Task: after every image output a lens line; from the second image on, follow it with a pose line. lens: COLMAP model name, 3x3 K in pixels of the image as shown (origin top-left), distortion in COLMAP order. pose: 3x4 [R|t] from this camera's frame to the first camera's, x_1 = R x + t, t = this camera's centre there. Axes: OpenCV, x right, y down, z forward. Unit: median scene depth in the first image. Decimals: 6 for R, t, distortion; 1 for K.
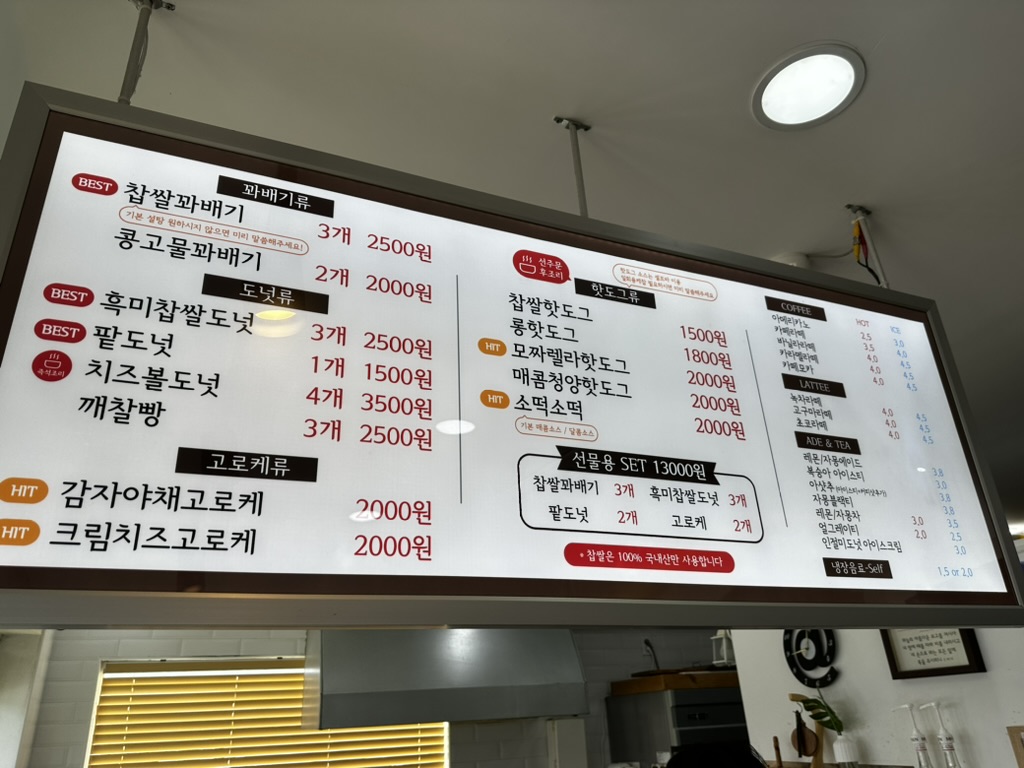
lens RADIAL K [[724.7, 0, 519.6], [0, 724.7, 389.6], [0, 0, 1]] dist [0.038678, -0.007778]
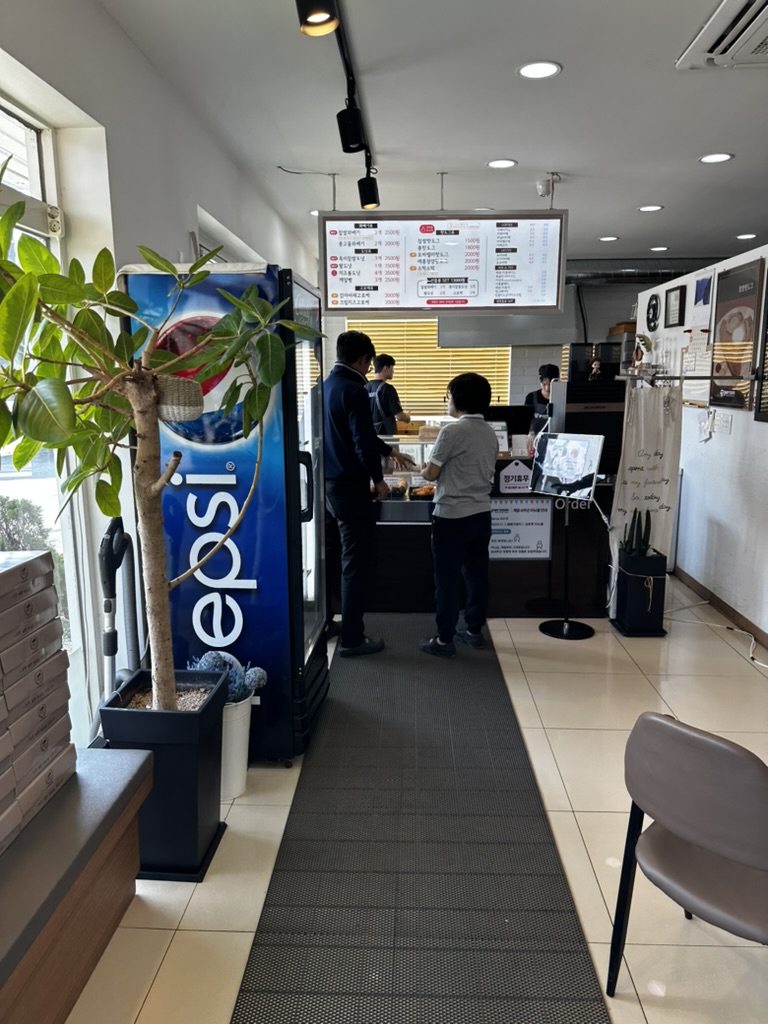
lens RADIAL K [[724.7, 0, 385.5], [0, 724.7, 515.6], [0, 0, 1]] dist [0.038678, -0.007778]
pose [[0.890875, 0.130613, -0.435065, 2.034772], [0.150294, 0.819073, 0.553652, -1.291774], [0.428664, -0.558622, 0.710062, -3.271530]]
